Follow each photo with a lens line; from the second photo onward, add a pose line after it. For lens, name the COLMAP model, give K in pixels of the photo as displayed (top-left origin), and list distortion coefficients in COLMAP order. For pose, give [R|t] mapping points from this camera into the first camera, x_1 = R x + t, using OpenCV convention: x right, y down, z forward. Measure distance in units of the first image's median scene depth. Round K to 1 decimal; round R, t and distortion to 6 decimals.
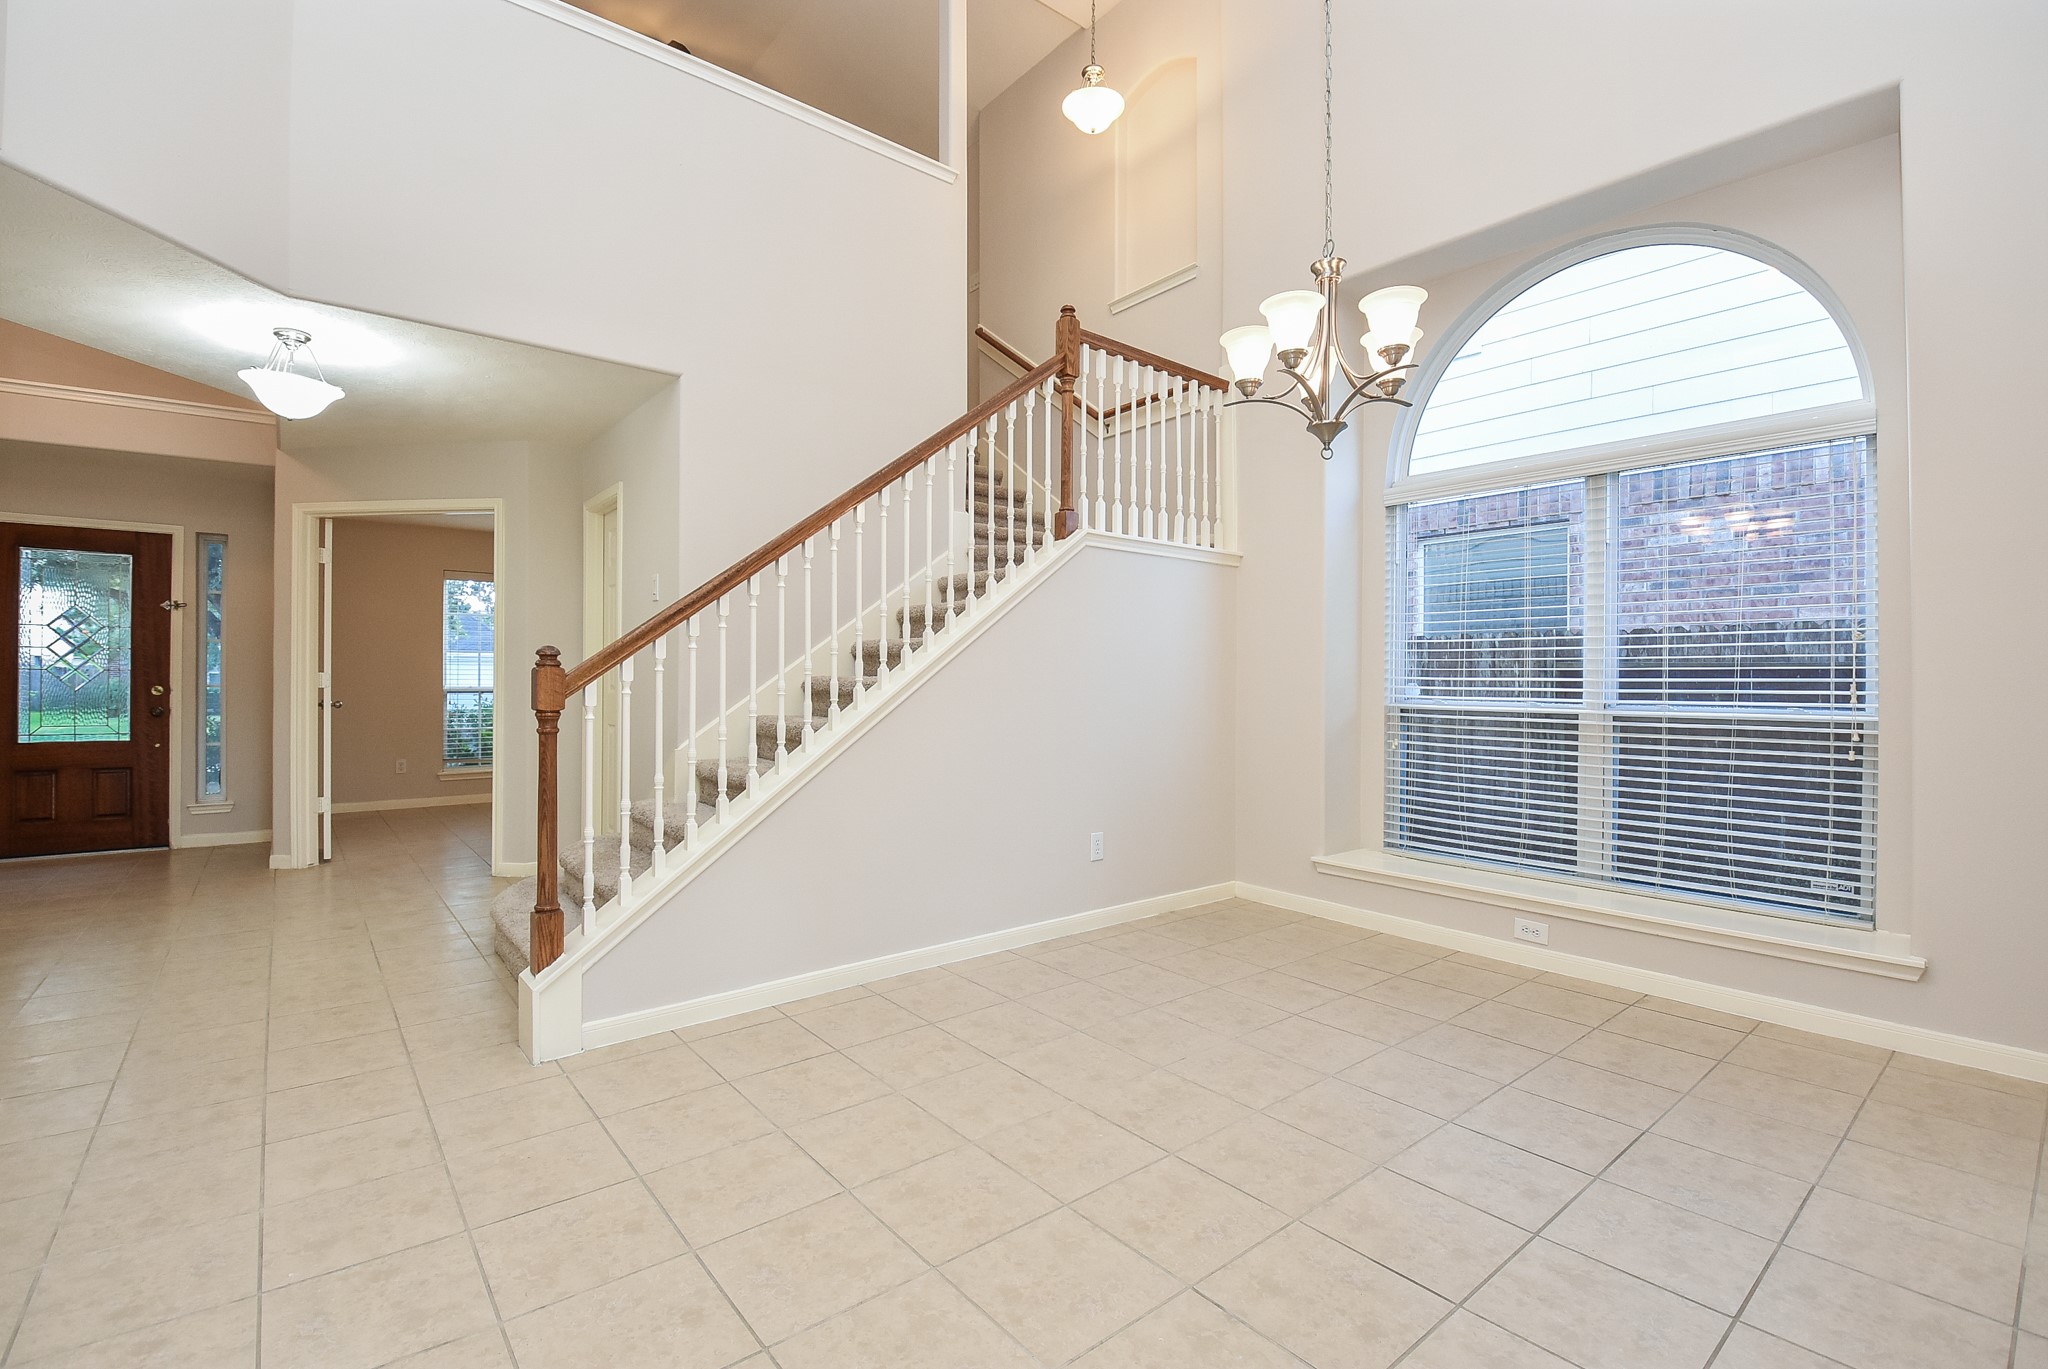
lens RADIAL K [[911.2, 0, 990.0], [0, 911.2, 674.8], [0, 0, 1]] dist [0.049450, -0.035393]
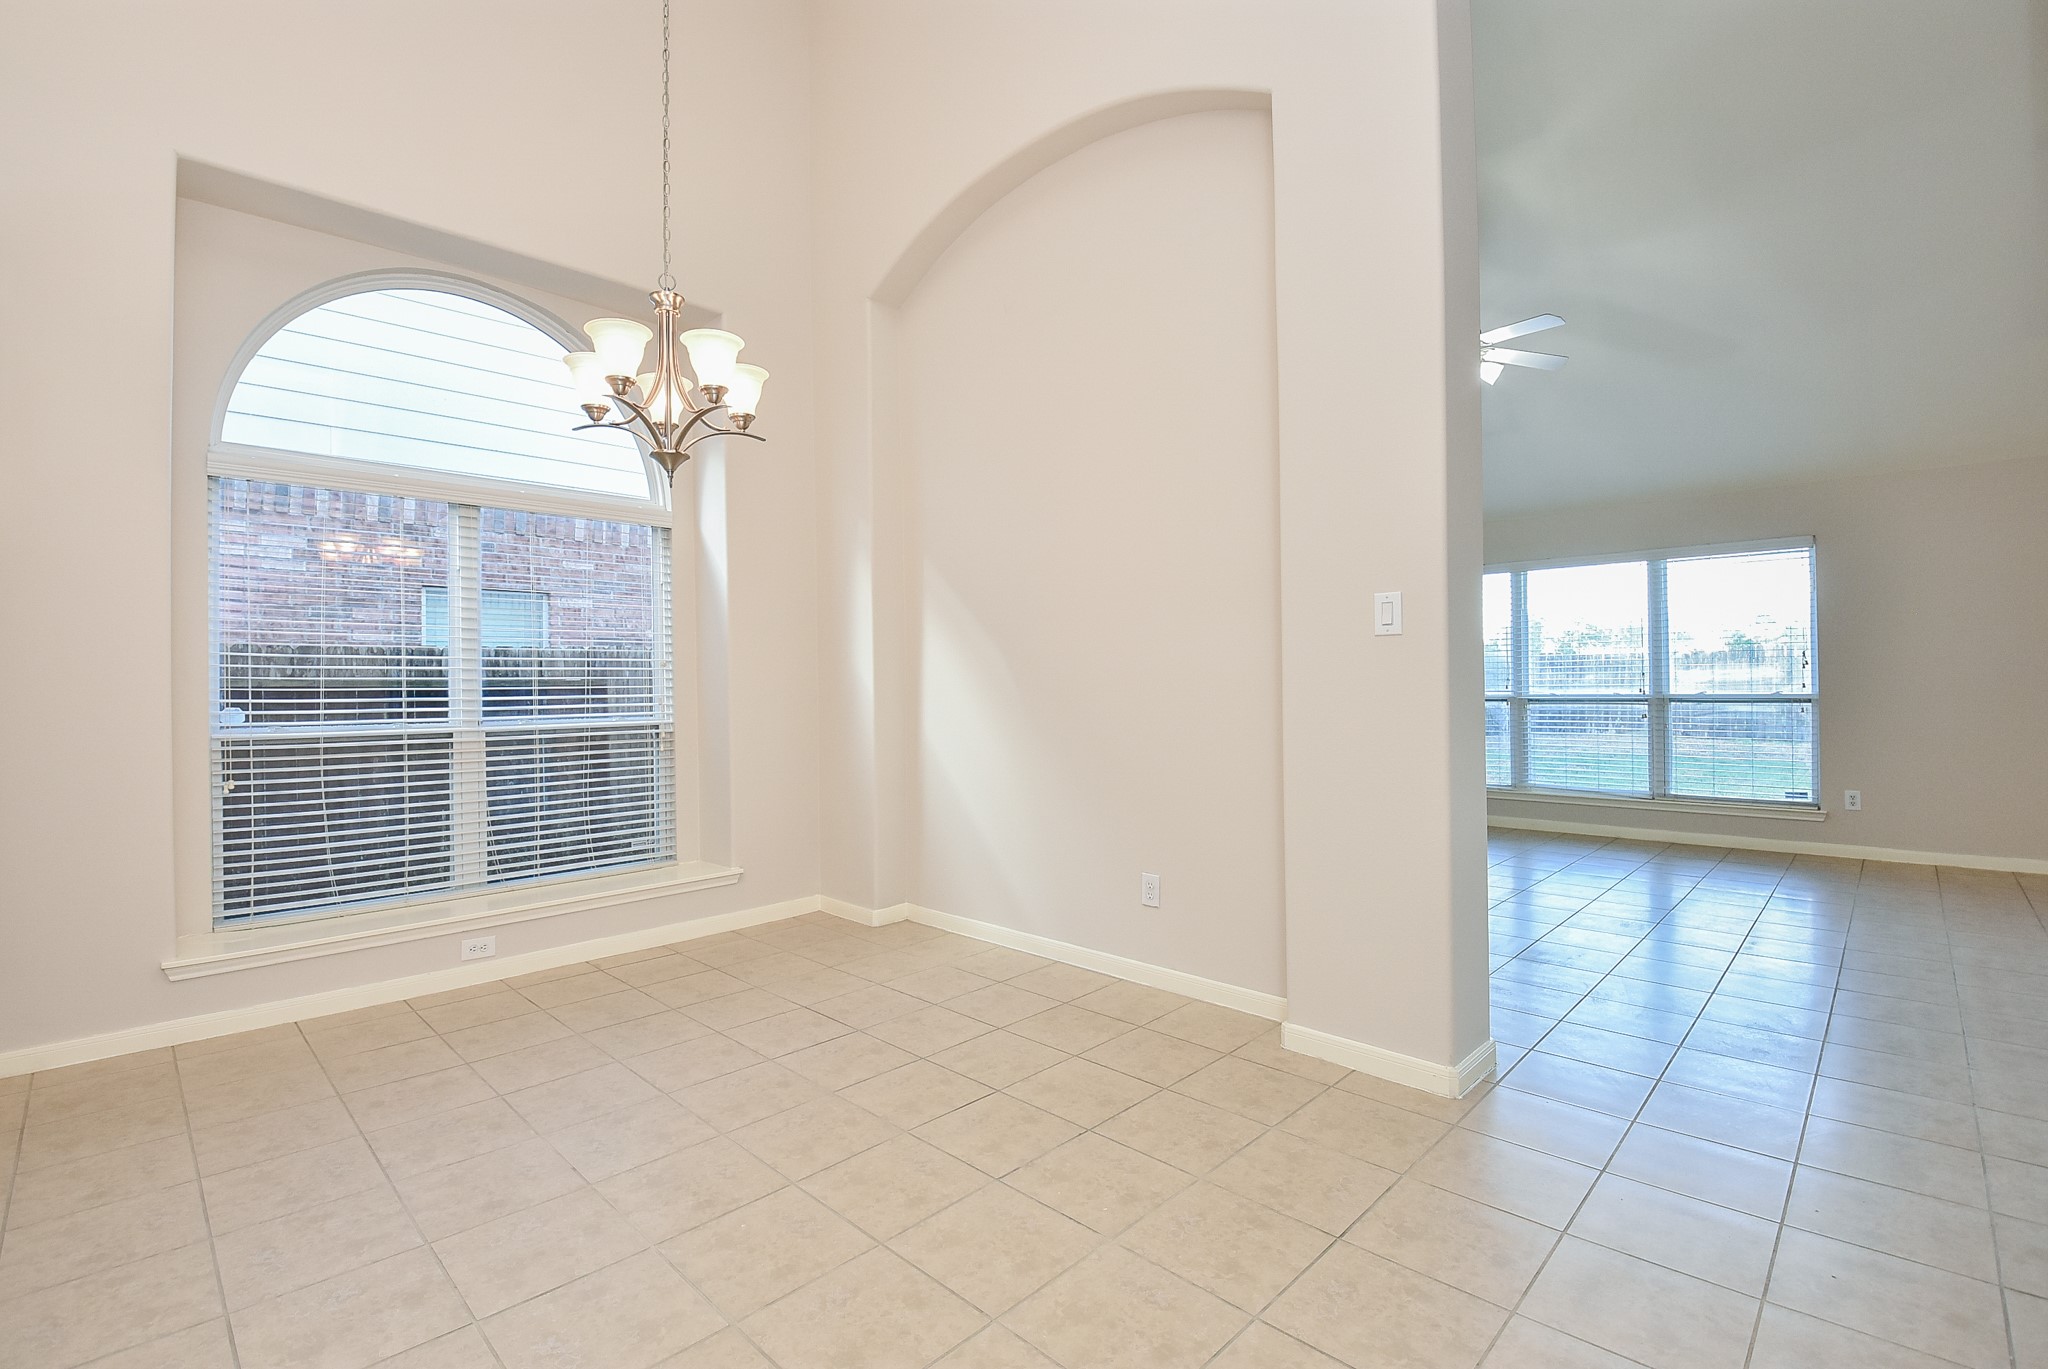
lens RADIAL K [[946.5, 0, 1024.0], [0, 946.5, 684.5], [0, 0, 1]] dist [-0.027874, -0.000486]
pose [[-0.146797, 0.001979, 0.989165, -0.523322], [0.009617, 0.999954, -0.000574, -0.004232], [-0.989120, 0.009429, -0.146809, 0.571231]]
